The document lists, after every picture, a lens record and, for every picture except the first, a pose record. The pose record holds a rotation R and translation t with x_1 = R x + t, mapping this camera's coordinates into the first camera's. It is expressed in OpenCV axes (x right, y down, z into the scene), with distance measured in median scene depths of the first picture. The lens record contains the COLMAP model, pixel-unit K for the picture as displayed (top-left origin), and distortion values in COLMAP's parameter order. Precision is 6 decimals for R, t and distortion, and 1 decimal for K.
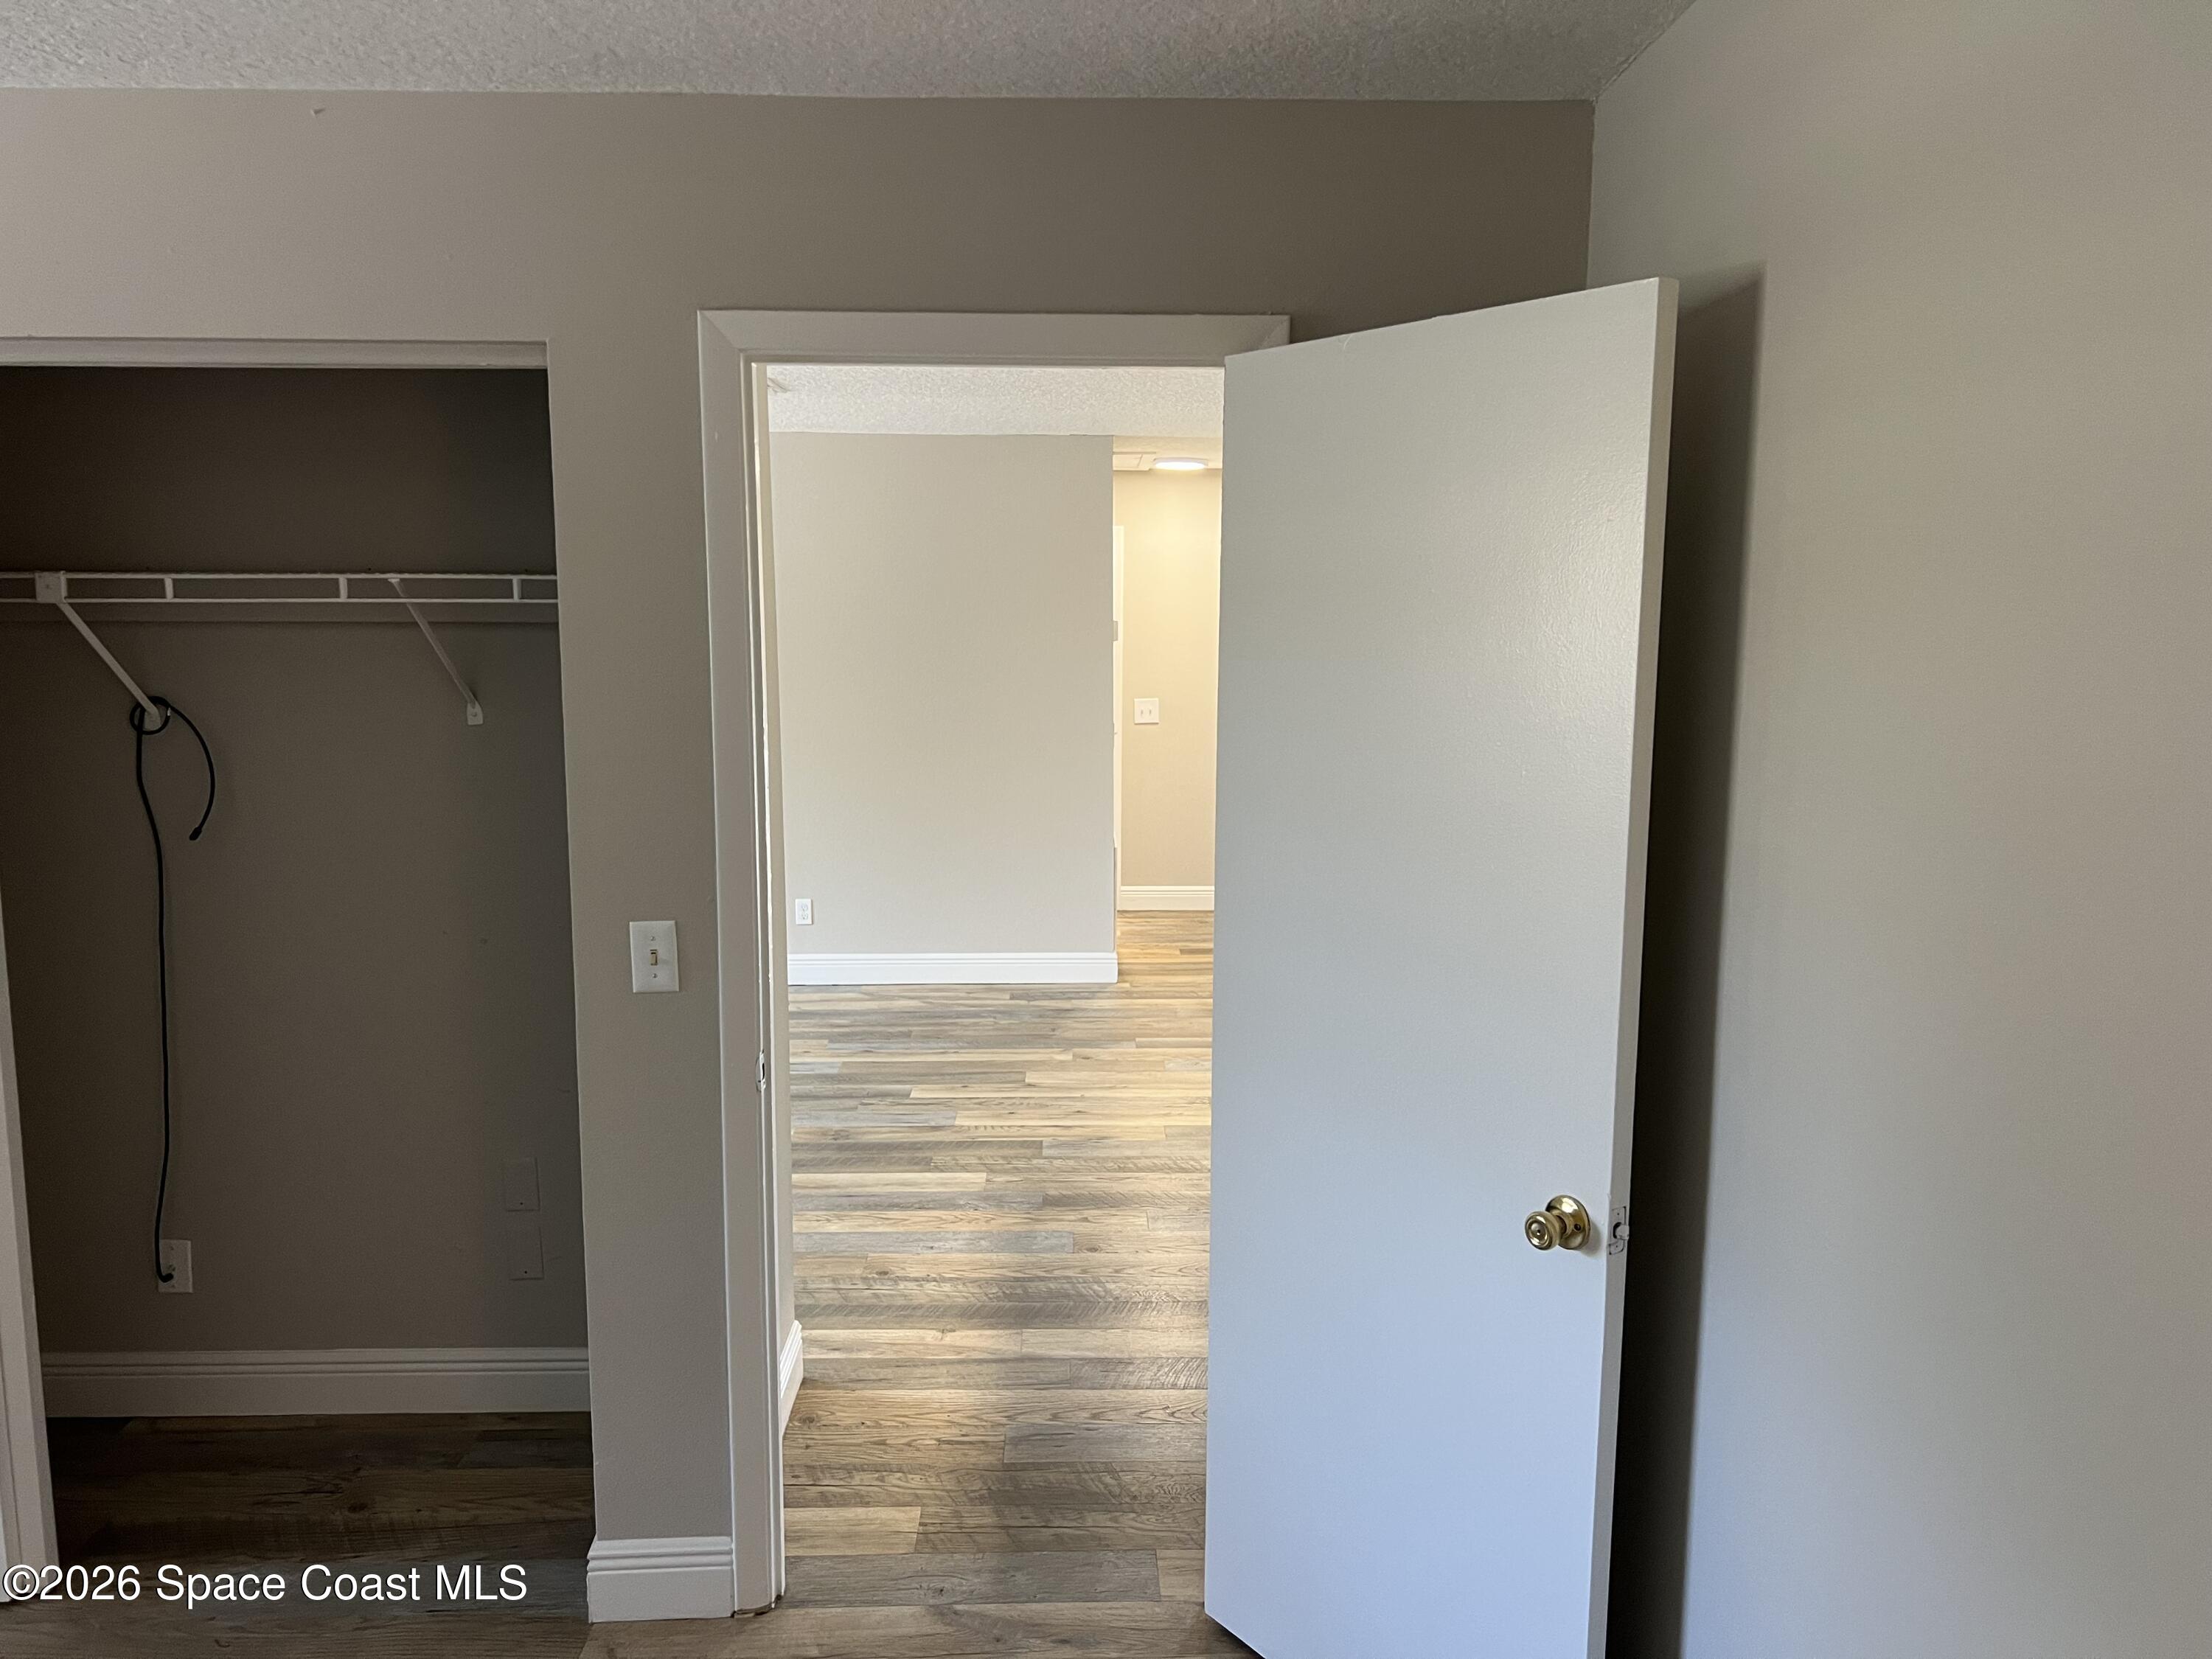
lens RADIAL K [[1661.1, 0, 1103.9], [0, 1661.1, 844.5], [0, 0, 1]] dist [0.055316, -0.047101]
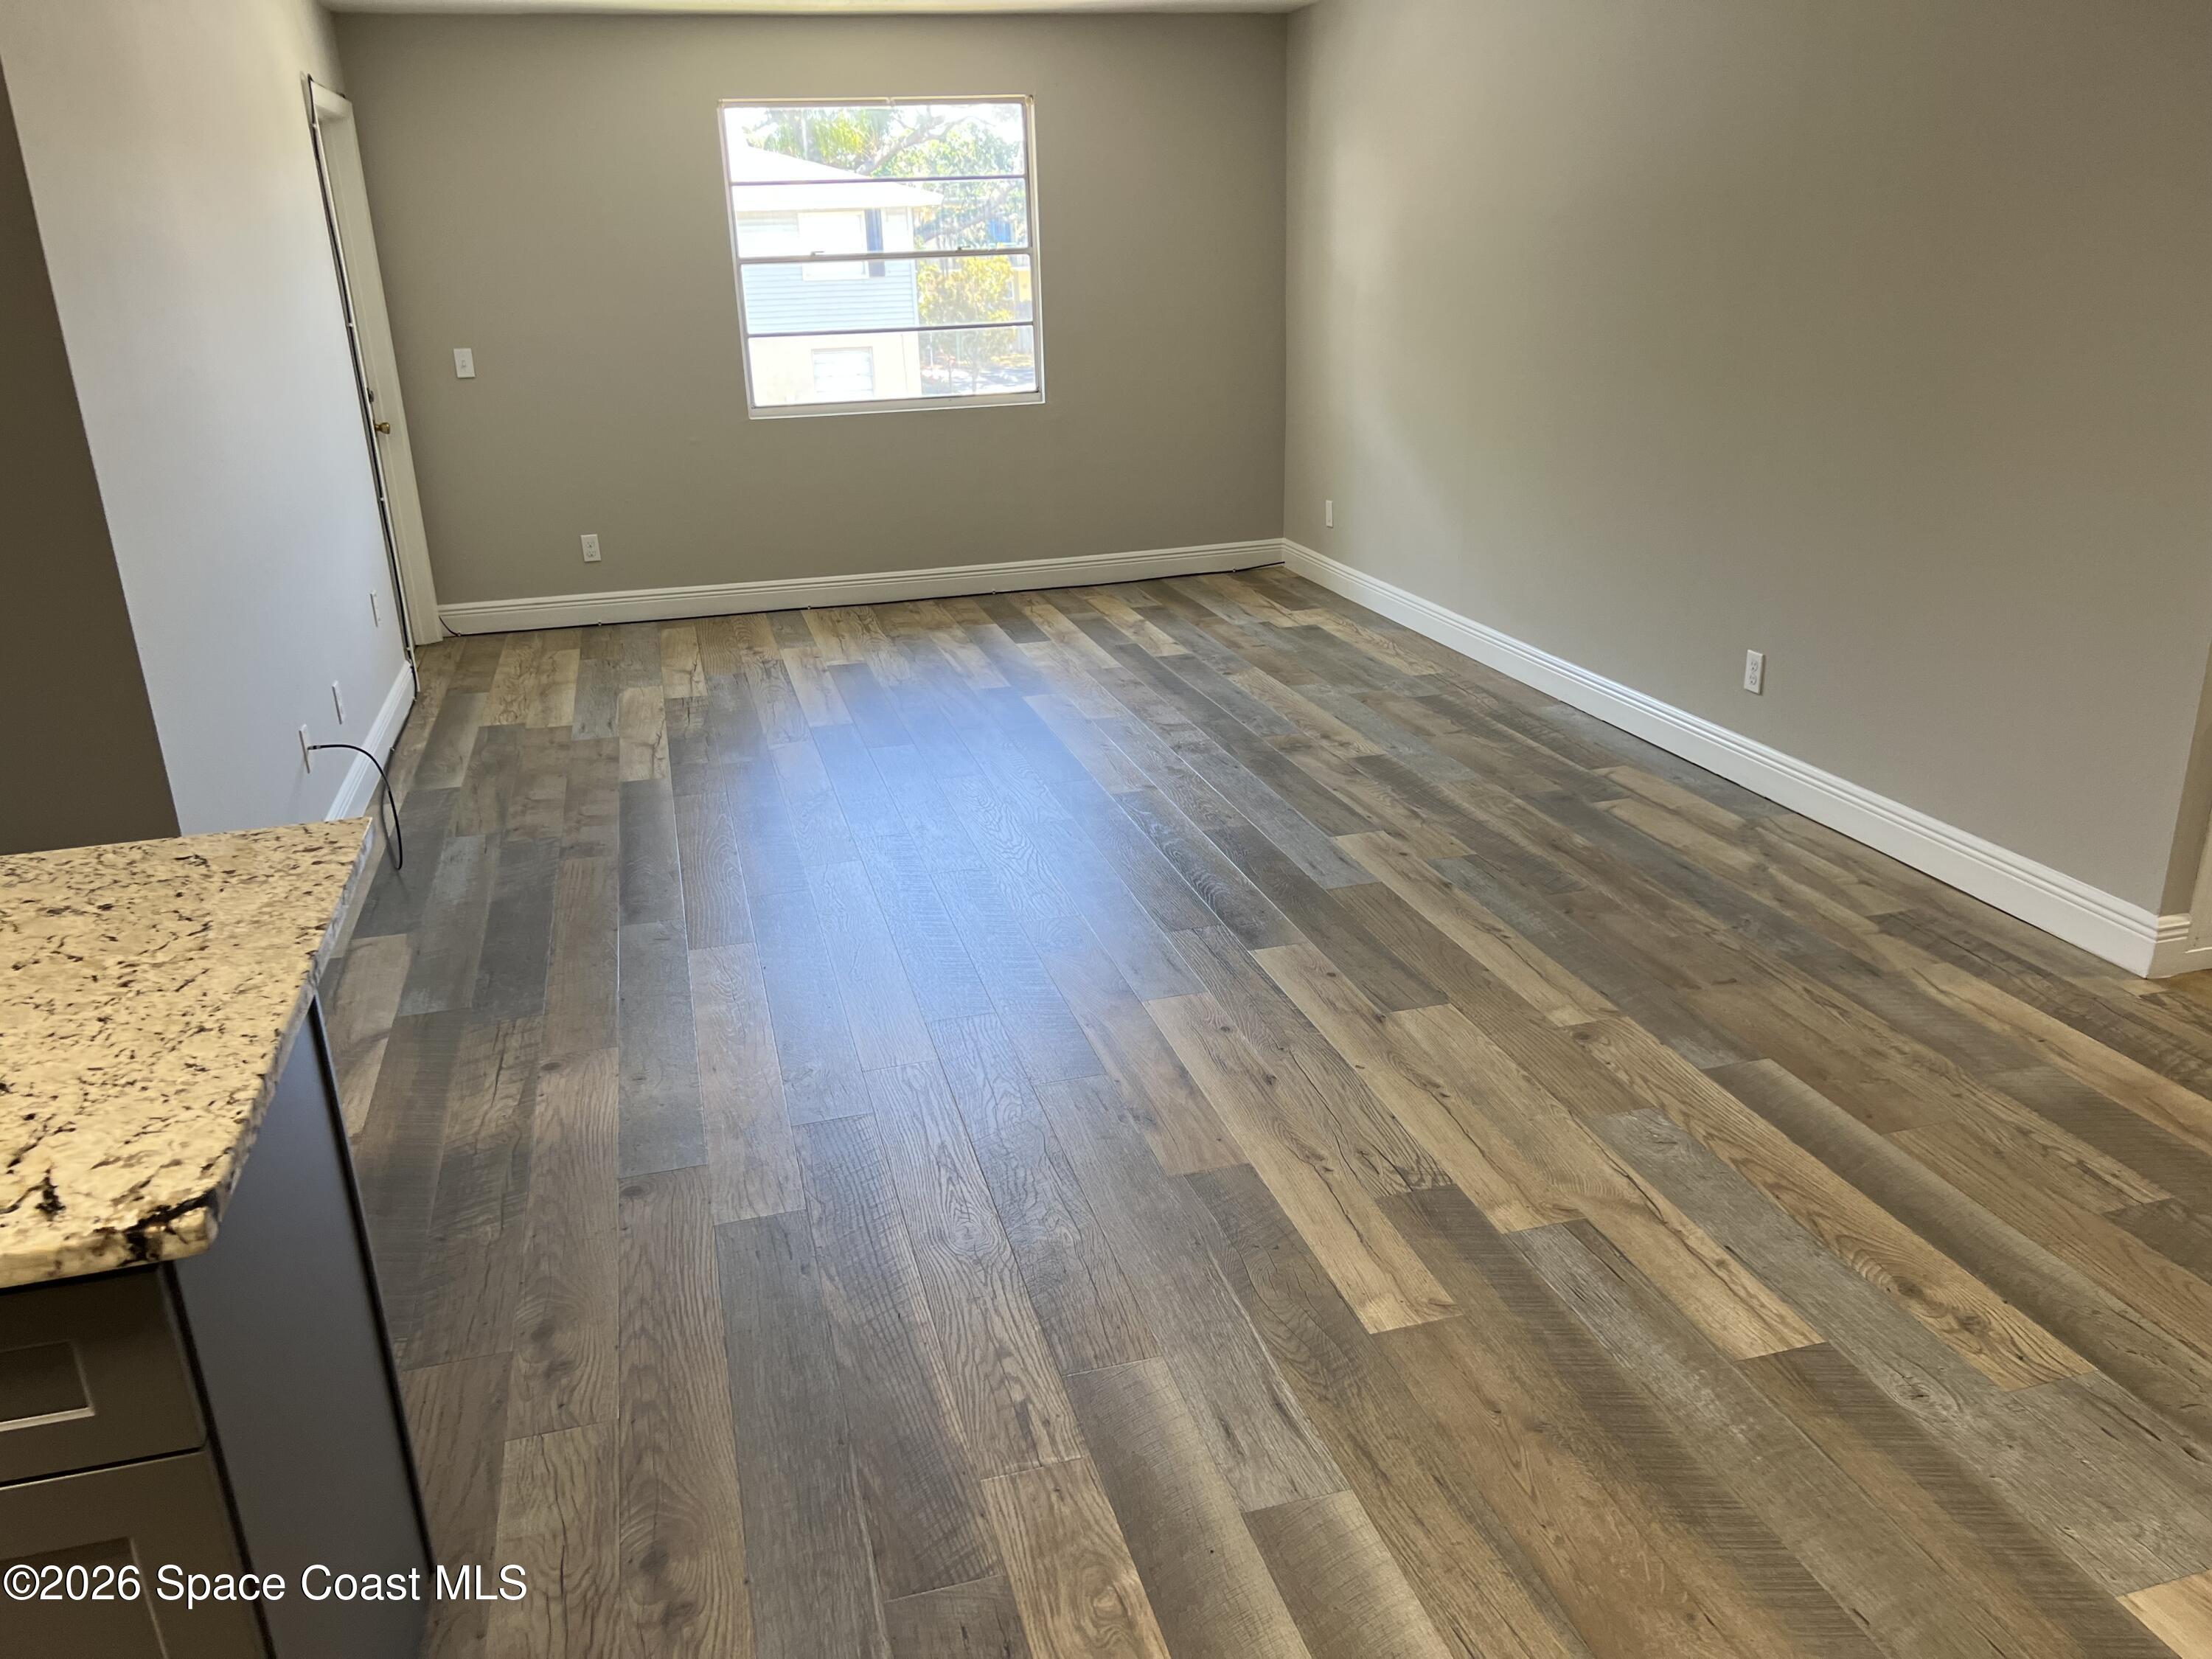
lens RADIAL K [[1661.1, 0, 1103.9], [0, 1661.1, 844.5], [0, 0, 1]] dist [0.055316, -0.047101]
pose [[0.243799, 0.330152, -0.911900, 0.419824], [-0.106620, 0.943697, 0.313159, -0.082399], [0.963947, 0.020879, 0.265273, 0.695525]]
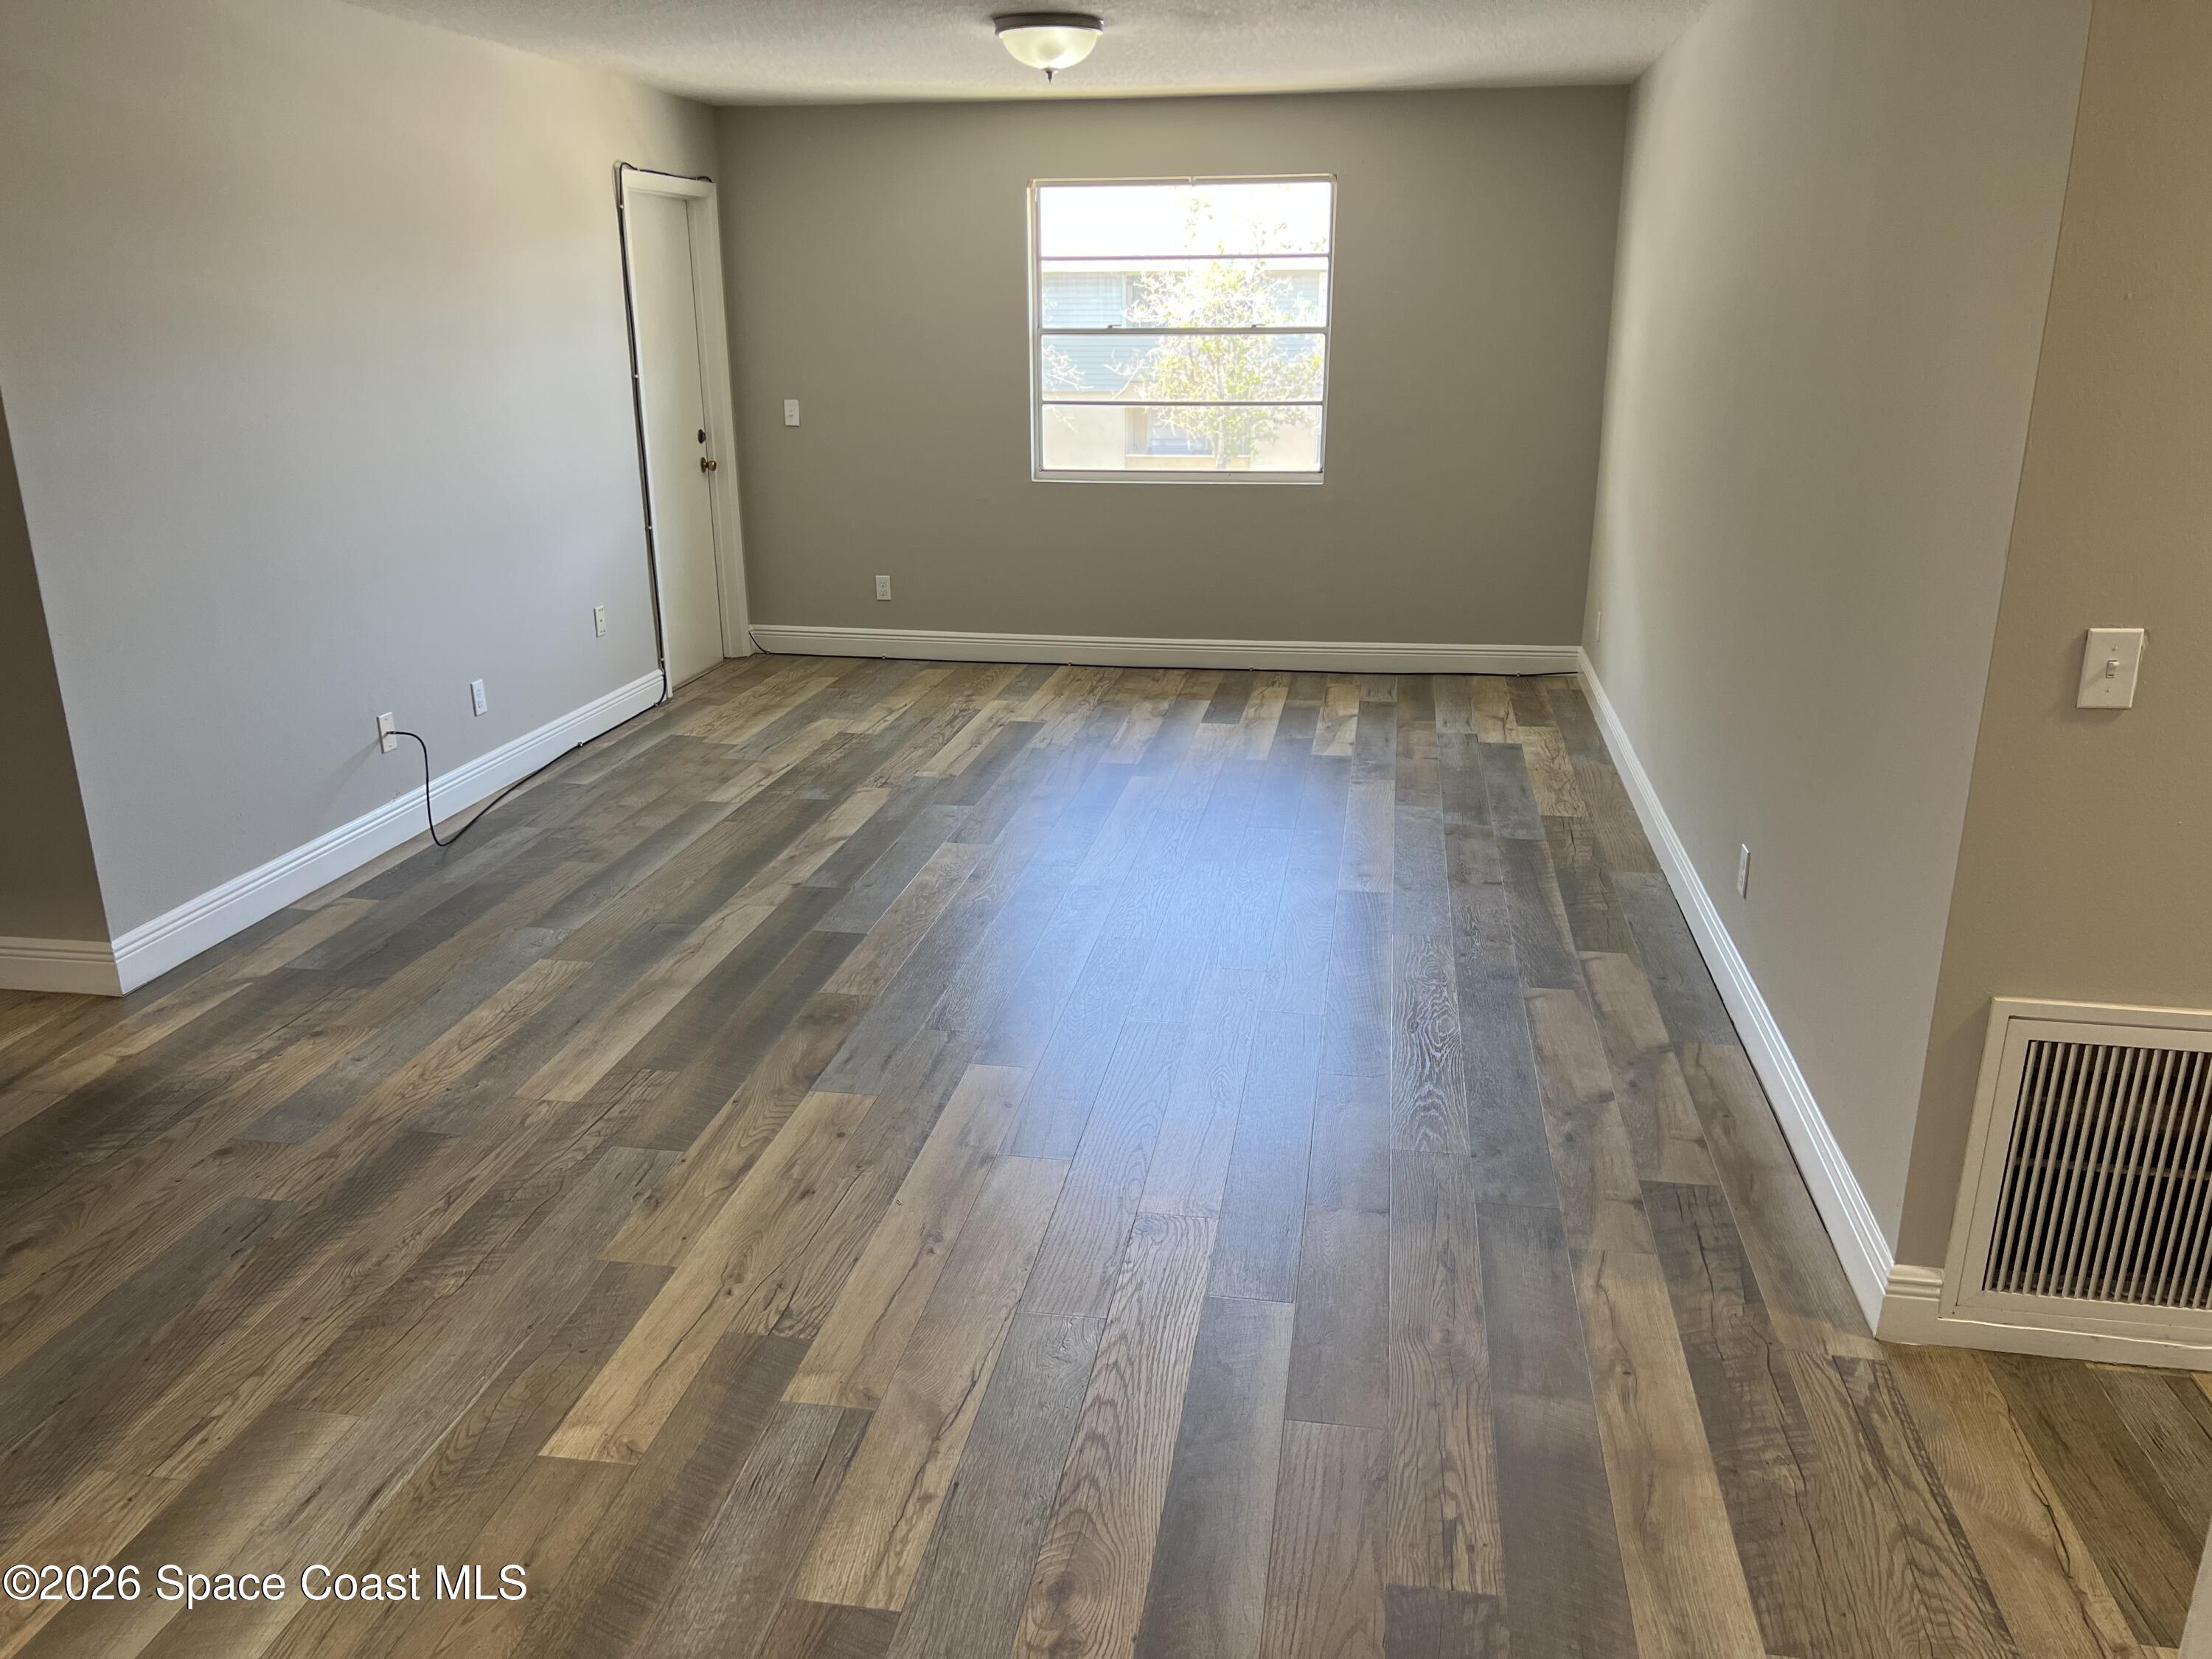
lens RADIAL K [[1661.1, 0, 1103.9], [0, 1661.1, 844.5], [0, 0, 1]] dist [0.055316, -0.047101]
pose [[-0.189766, 0.309428, -0.931795, 0.409309], [-0.133422, 0.932110, 0.336705, -0.139201], [0.972722, 0.188217, -0.135598, 1.019700]]
